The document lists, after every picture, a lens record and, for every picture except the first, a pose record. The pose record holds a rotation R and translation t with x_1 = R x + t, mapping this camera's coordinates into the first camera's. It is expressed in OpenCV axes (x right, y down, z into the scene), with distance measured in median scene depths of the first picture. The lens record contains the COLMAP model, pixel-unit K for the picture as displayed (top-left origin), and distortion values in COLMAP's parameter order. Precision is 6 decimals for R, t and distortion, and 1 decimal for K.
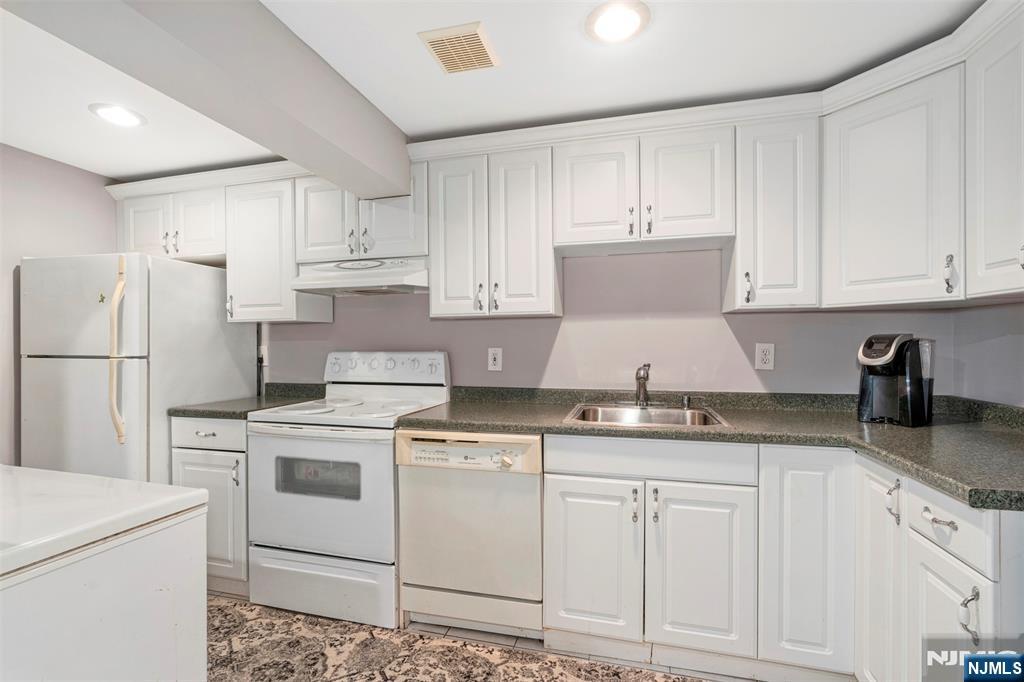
lens RADIAL K [[464.4, 0, 508.6], [0, 464.4, 344.9], [0, 0, 1]] dist [-0.003899, 0.000146]
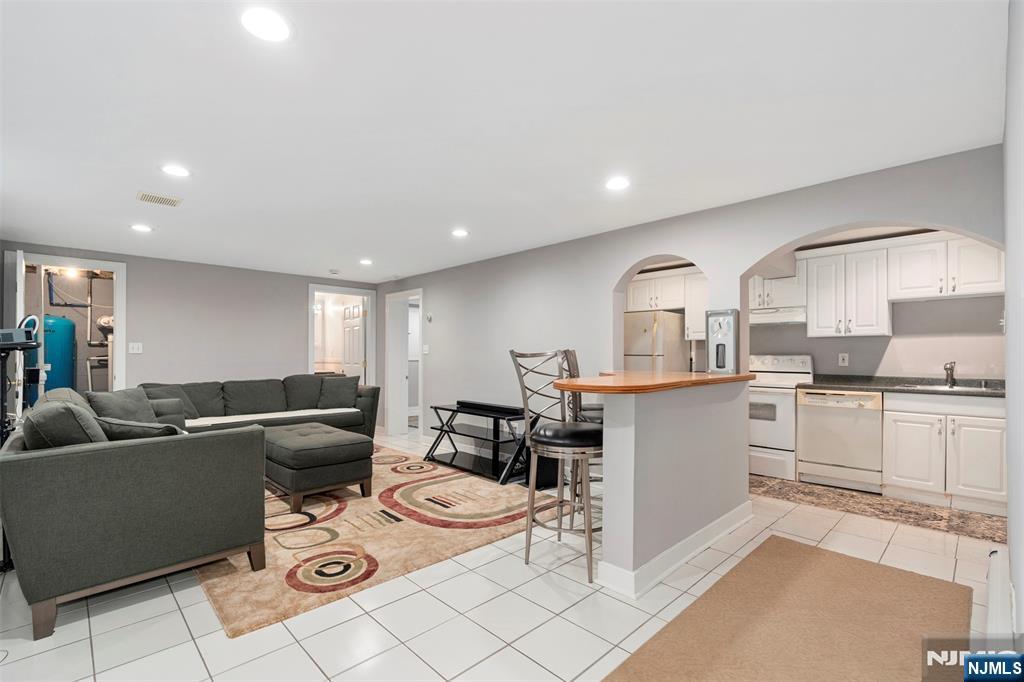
lens RADIAL K [[464.2, 0, 512.3], [0, 464.2, 356.4], [0, 0, 1]] dist [0.000574, 0.000651]
pose [[0.862560, 0.009101, -0.505873, -0.261932], [-0.013556, 0.999895, -0.005125, 0.052333], [0.505773, 0.011278, 0.862593, -1.402238]]
